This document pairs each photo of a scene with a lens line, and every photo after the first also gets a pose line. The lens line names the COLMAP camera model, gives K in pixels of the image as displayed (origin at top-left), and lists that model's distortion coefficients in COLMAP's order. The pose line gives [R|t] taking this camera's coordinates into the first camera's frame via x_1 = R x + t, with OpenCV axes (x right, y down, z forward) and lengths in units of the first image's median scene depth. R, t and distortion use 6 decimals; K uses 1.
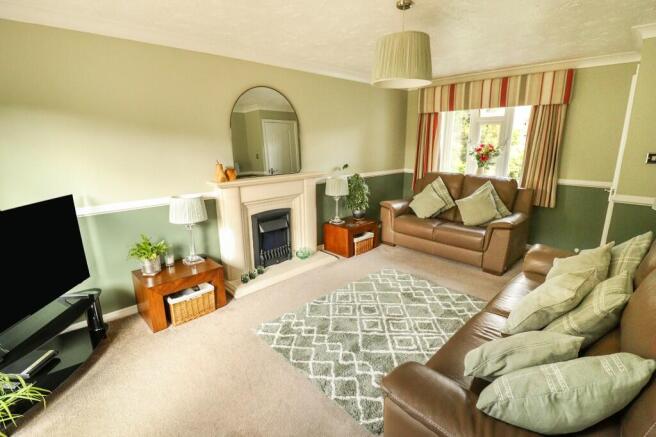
lens RADIAL K [[311.8, 0, 328.7], [0, 311.8, 216.6], [0, 0, 1]] dist [-0.008818, -0.006584]
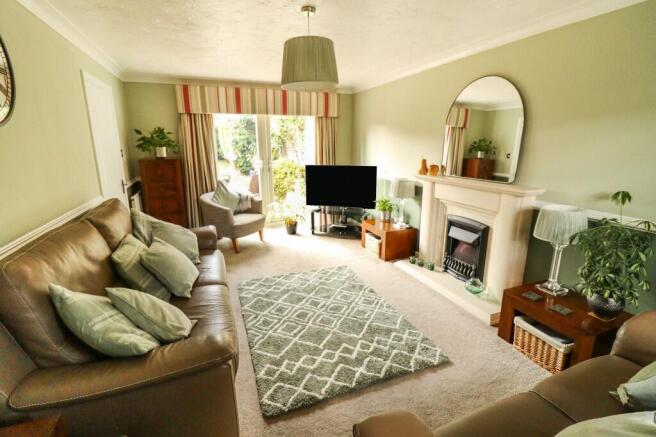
lens RADIAL K [[311.8, 0, 329.4], [0, 311.8, 218.8], [0, 0, 1]] dist [-0.008818, -0.006584]
pose [[-0.385149, 0.226860, -0.894536, 0.783202], [-0.215896, 0.920266, 0.326342, -0.233088], [0.897245, 0.318817, -0.305462, 0.960634]]
